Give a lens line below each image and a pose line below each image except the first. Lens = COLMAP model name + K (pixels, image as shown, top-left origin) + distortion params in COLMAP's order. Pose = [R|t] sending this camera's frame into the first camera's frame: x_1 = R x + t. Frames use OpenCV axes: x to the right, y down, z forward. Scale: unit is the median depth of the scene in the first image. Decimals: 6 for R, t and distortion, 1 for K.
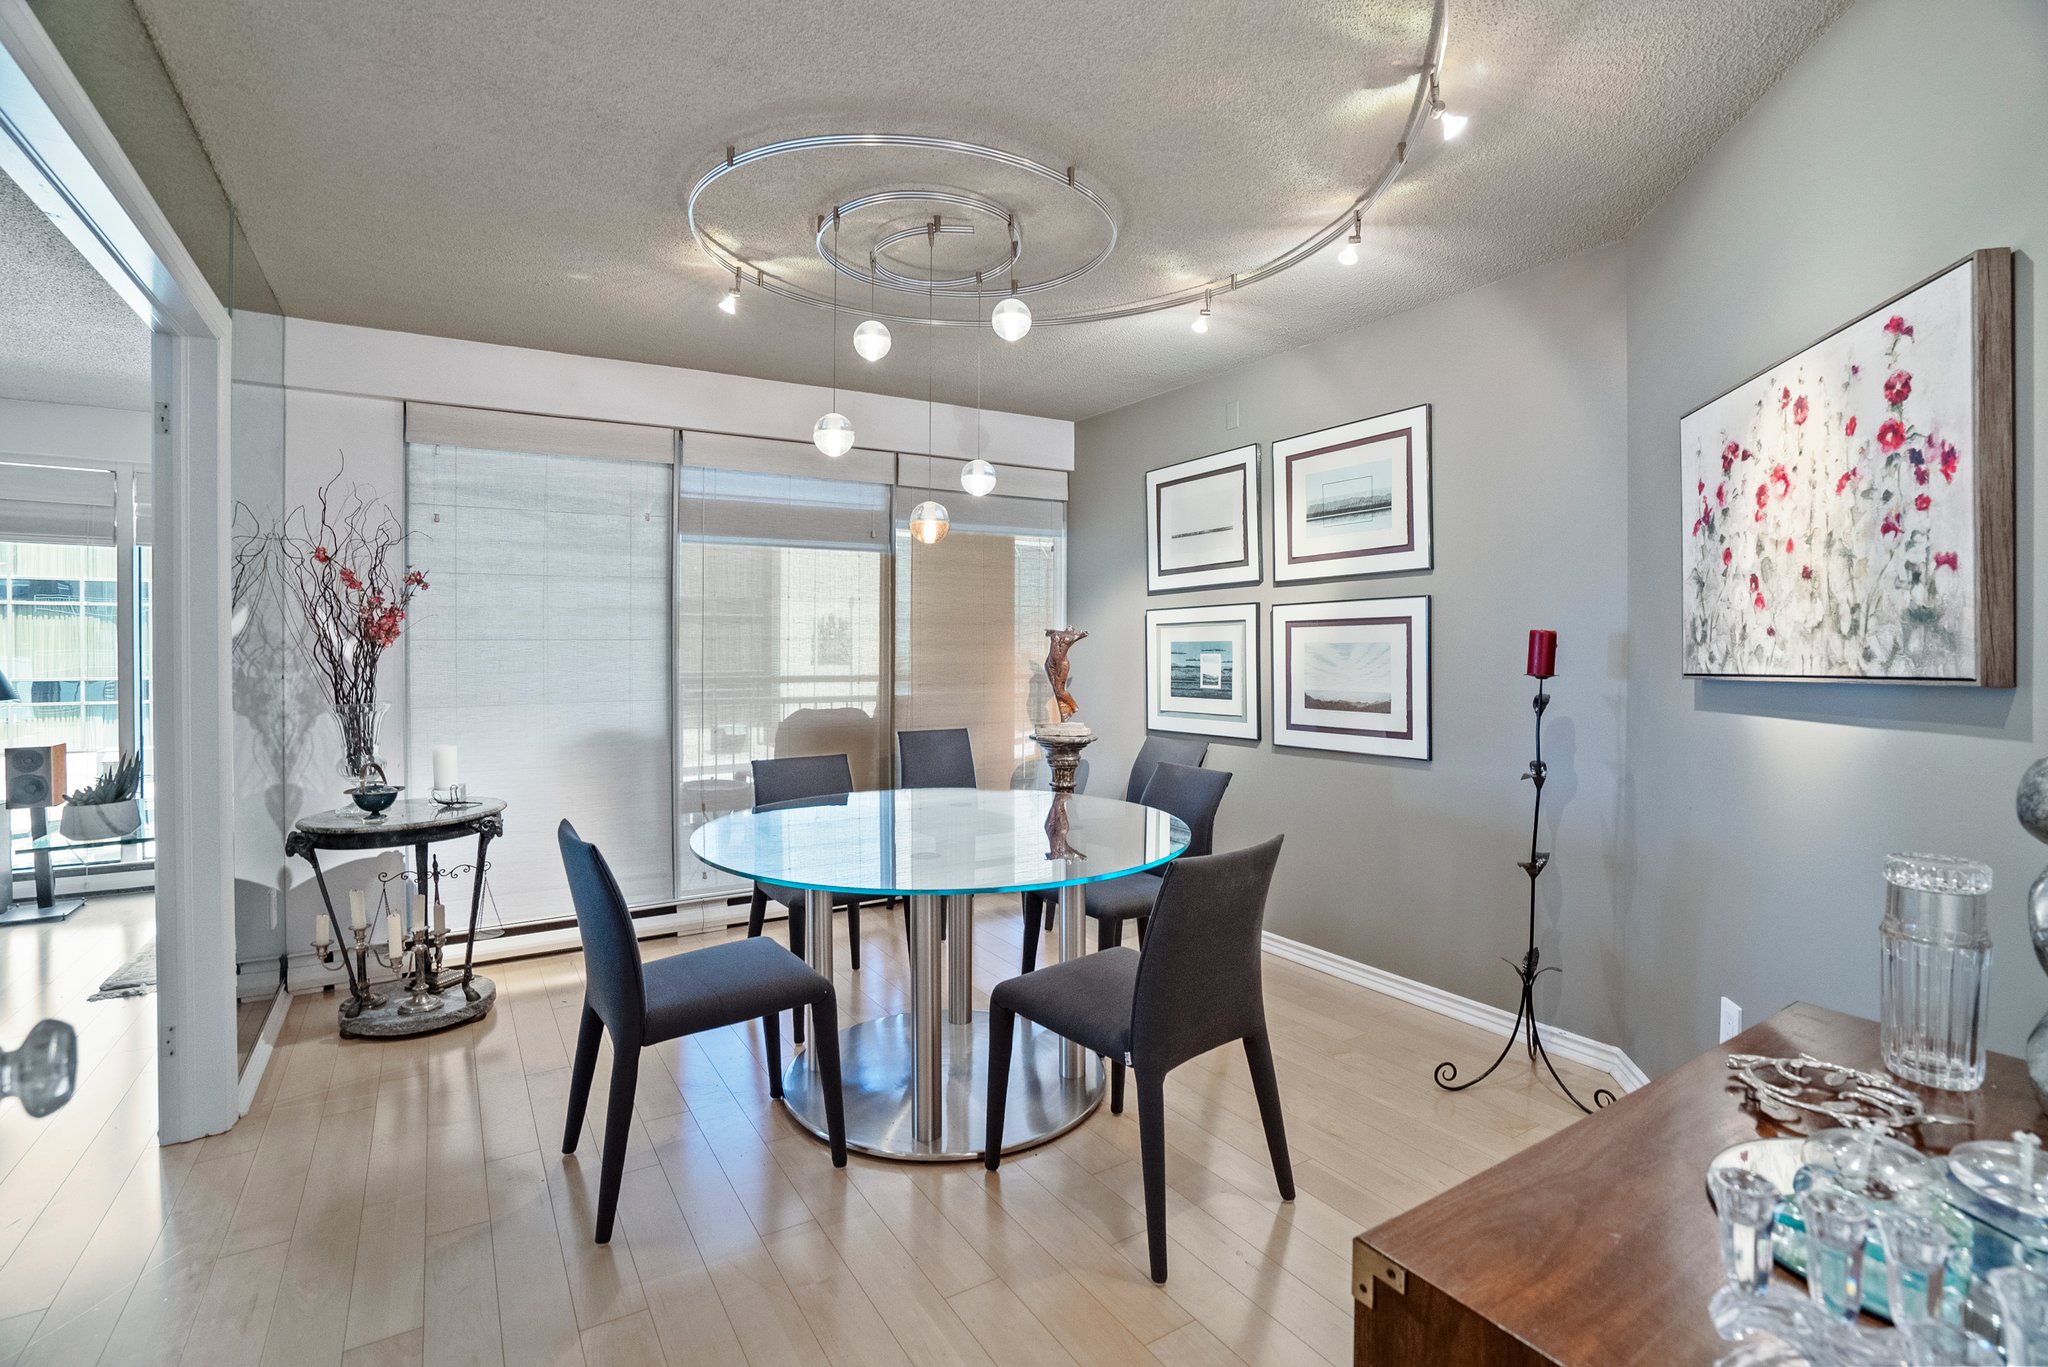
lens RADIAL K [[963.6, 0, 1025.1], [0, 963.6, 657.5], [0, 0, 1]] dist [-0.043378, 0.015841]
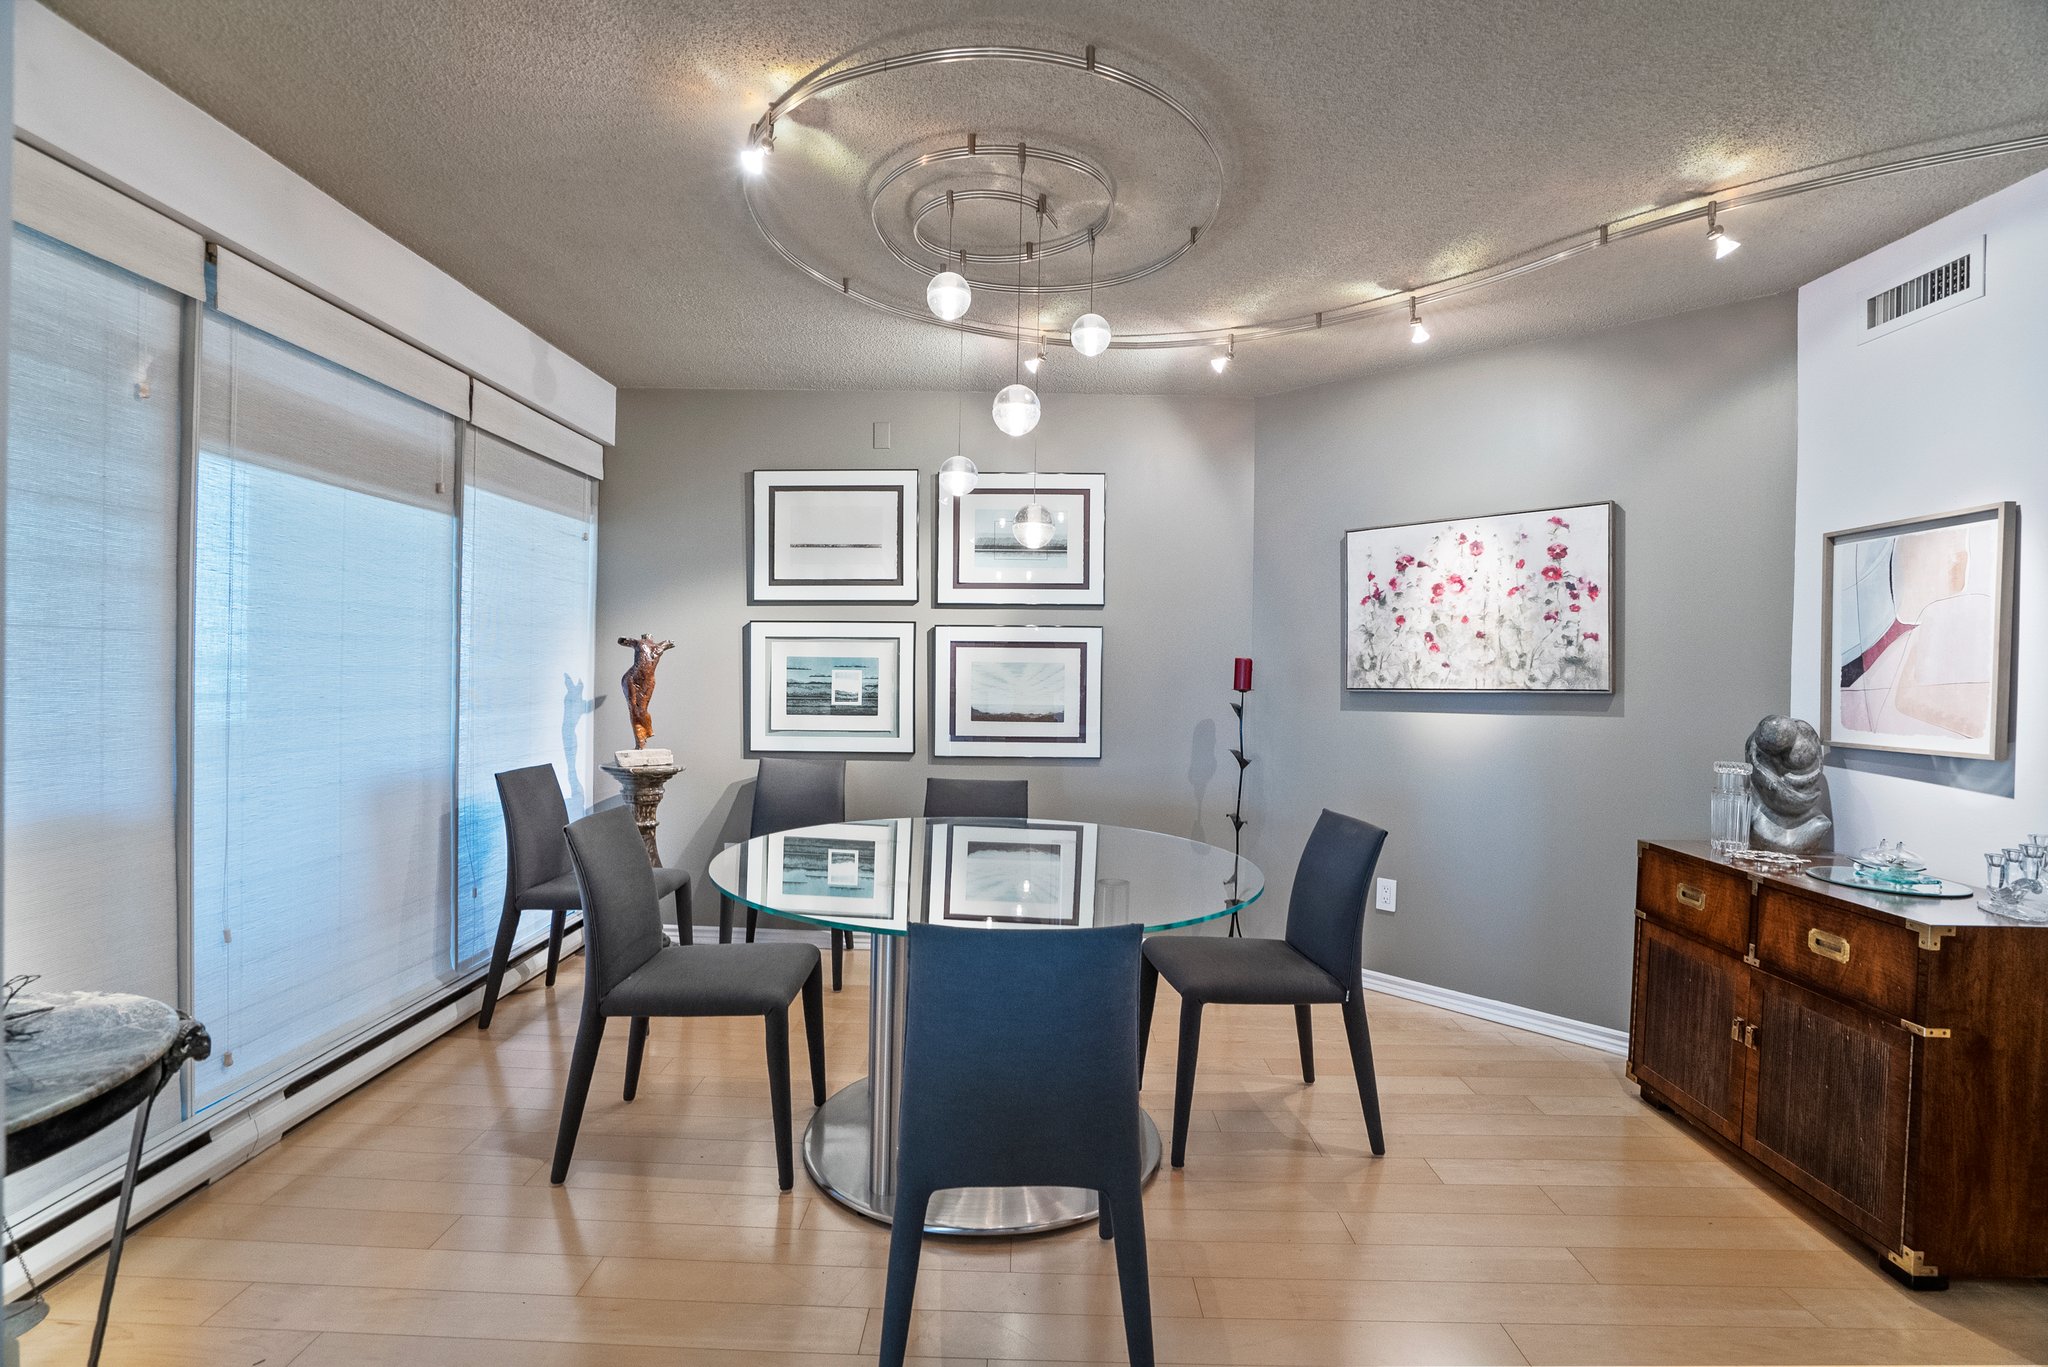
lens RADIAL K [[963.6, 0, 1024.3], [0, 963.6, 679.1], [0, 0, 1]] dist [-0.043378, 0.015841]
pose [[0.531879, 0.002115, 0.846818, -0.707469], [-0.009448, 0.999949, 0.003437, 0.000662], [-0.846768, -0.009829, 0.531872, 0.414584]]
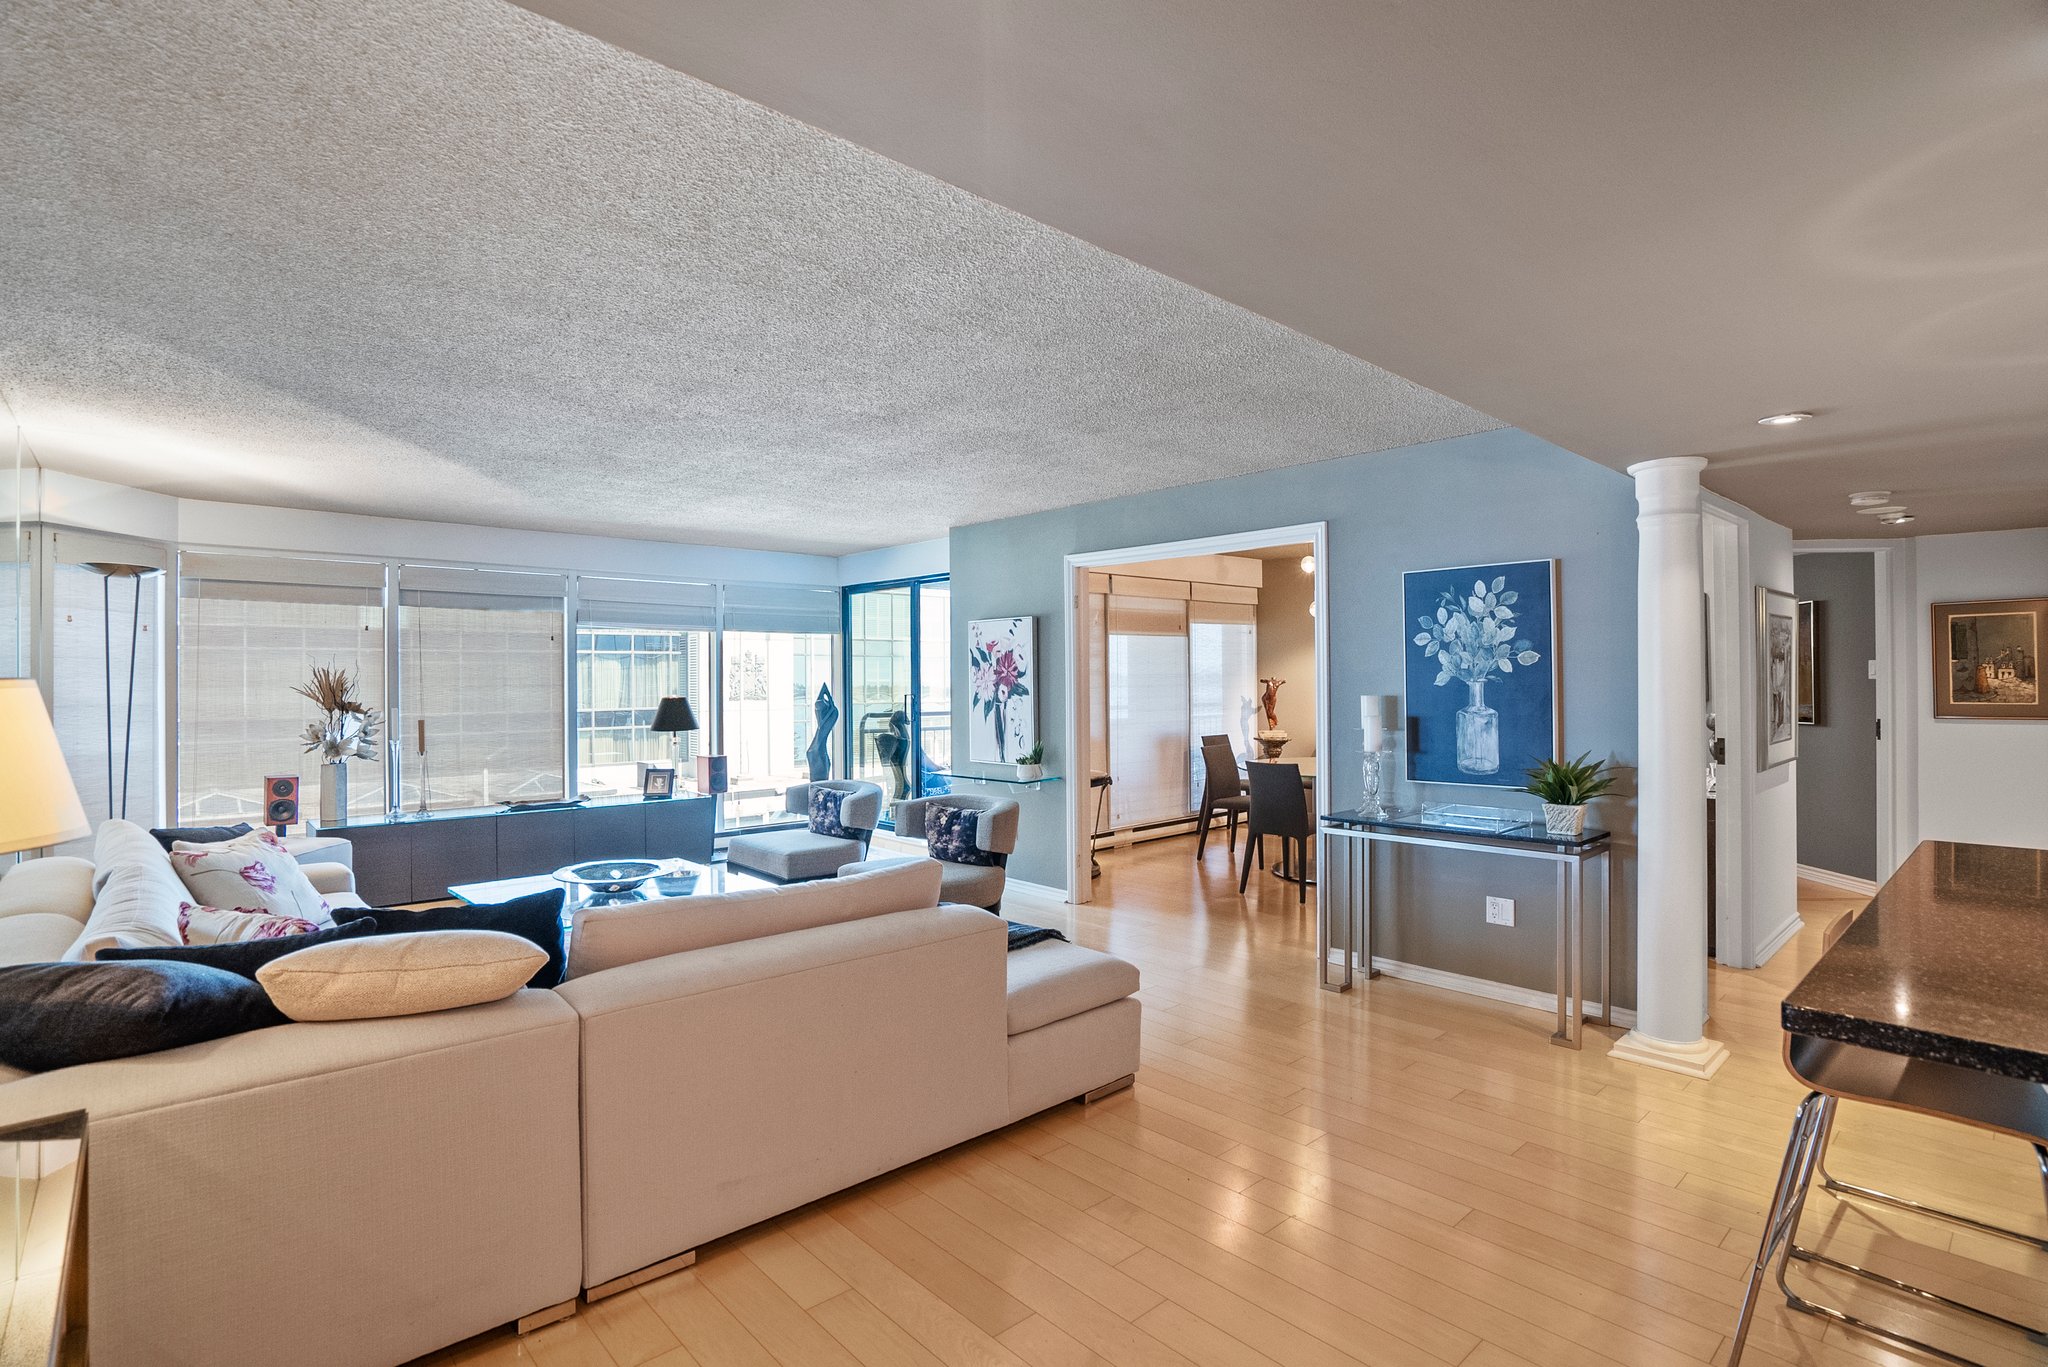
lens RADIAL K [[963.6, 0, 1027.9], [0, 963.6, 681.6], [0, 0, 1]] dist [-0.043378, 0.015841]
pose [[0.981767, -0.010525, 0.189794, -1.095395], [0.012079, 0.999902, -0.007032, -0.024885], [-0.189702, 0.009197, 0.981799, -0.995161]]
